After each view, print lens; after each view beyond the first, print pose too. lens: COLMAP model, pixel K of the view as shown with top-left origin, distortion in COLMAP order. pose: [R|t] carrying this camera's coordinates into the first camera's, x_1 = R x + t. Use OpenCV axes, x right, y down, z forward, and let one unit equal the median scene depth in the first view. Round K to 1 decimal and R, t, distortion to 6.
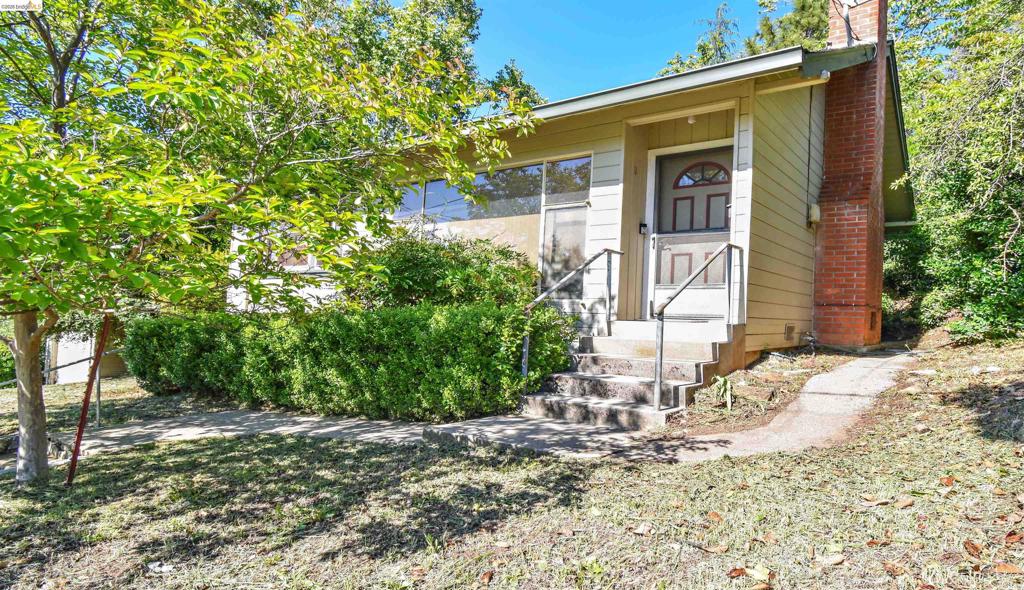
lens RADIAL K [[591.6, 0, 543.5], [0, 591.6, 295.9], [0, 0, 1]] dist [0.001044, 0.000011]
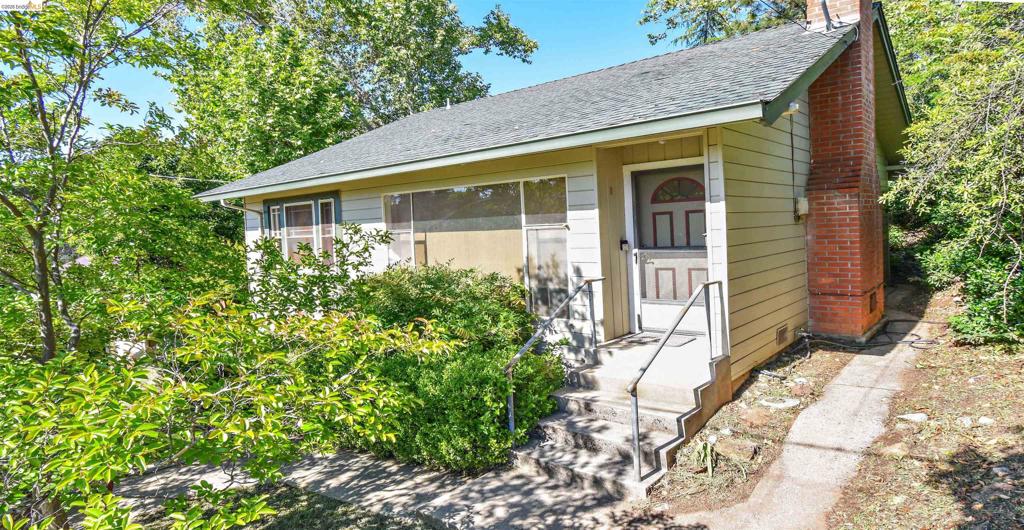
lens RADIAL K [[574.6, 0, 512.0], [0, 574.6, 265.0], [0, 0, 1]] dist [0.001526, 0.000680]
pose [[0.992239, -0.091799, -0.083871, 0.059399], [0.098063, 0.992433, 0.073891, -0.172636], [0.076453, -0.081542, 0.993733, 0.017803]]
